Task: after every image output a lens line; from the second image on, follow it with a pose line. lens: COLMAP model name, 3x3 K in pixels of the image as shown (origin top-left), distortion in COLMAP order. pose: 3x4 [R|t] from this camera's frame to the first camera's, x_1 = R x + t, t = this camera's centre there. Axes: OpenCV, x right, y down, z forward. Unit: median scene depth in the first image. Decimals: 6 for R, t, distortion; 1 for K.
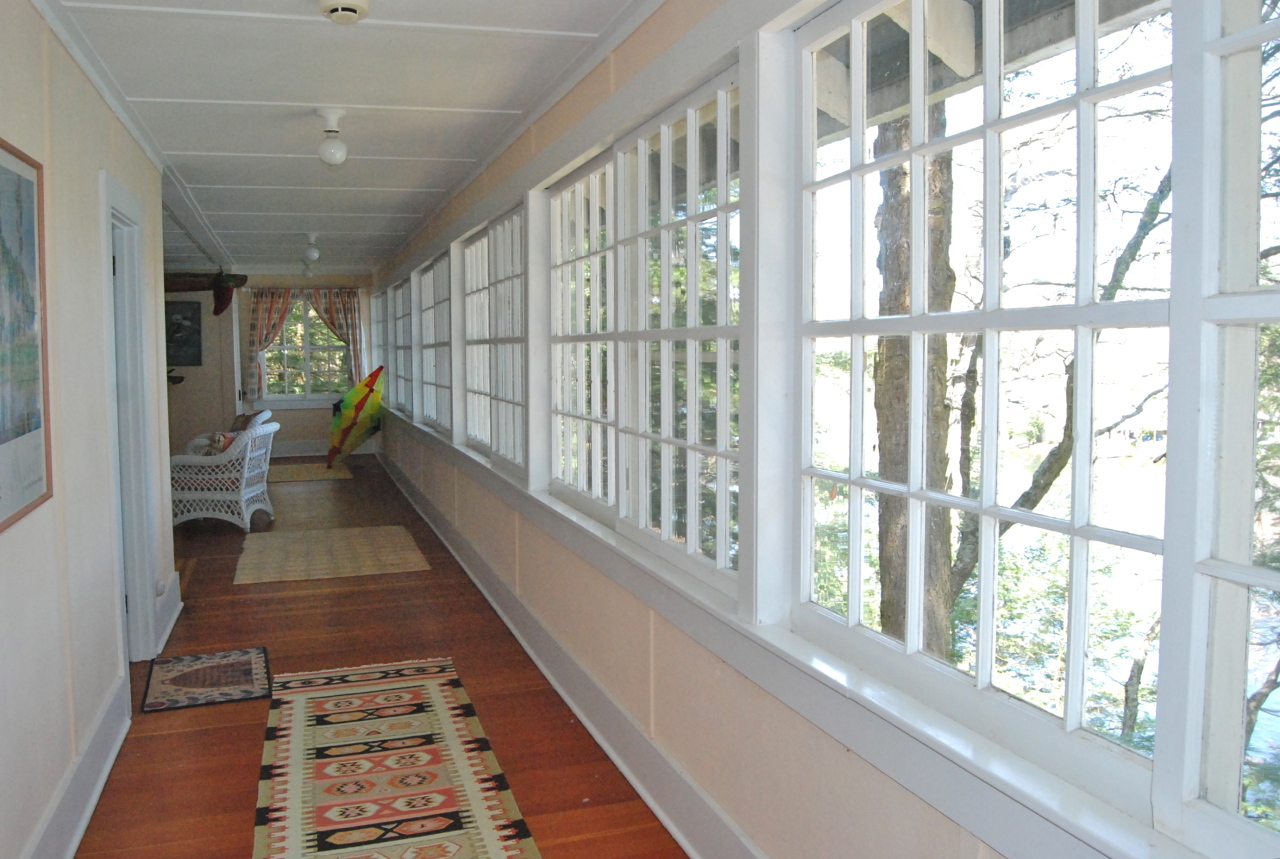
lens RADIAL K [[1032.1, 0, 640.0], [0, 1032.1, 429.5], [0, 0, 1]] dist [-0.076135, 0.011776]
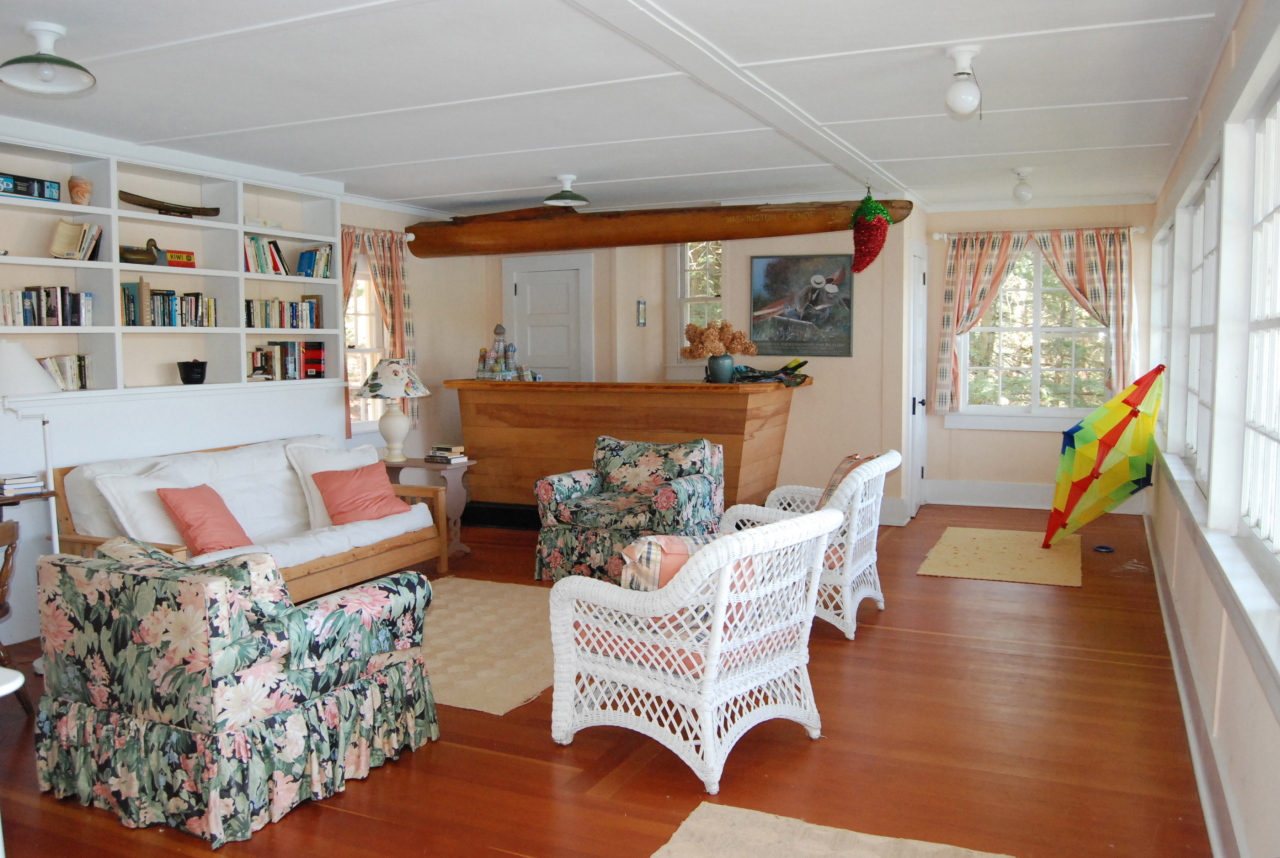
lens RADIAL K [[1032.1, 0, 640.0], [0, 1032.1, 429.0], [0, 0, 1]] dist [-0.076135, 0.011776]
pose [[0.732812, 0.065612, -0.677261, -0.088282], [-0.056168, 0.997776, 0.035887, -0.031277], [0.678109, 0.011742, 0.734867, 0.414156]]
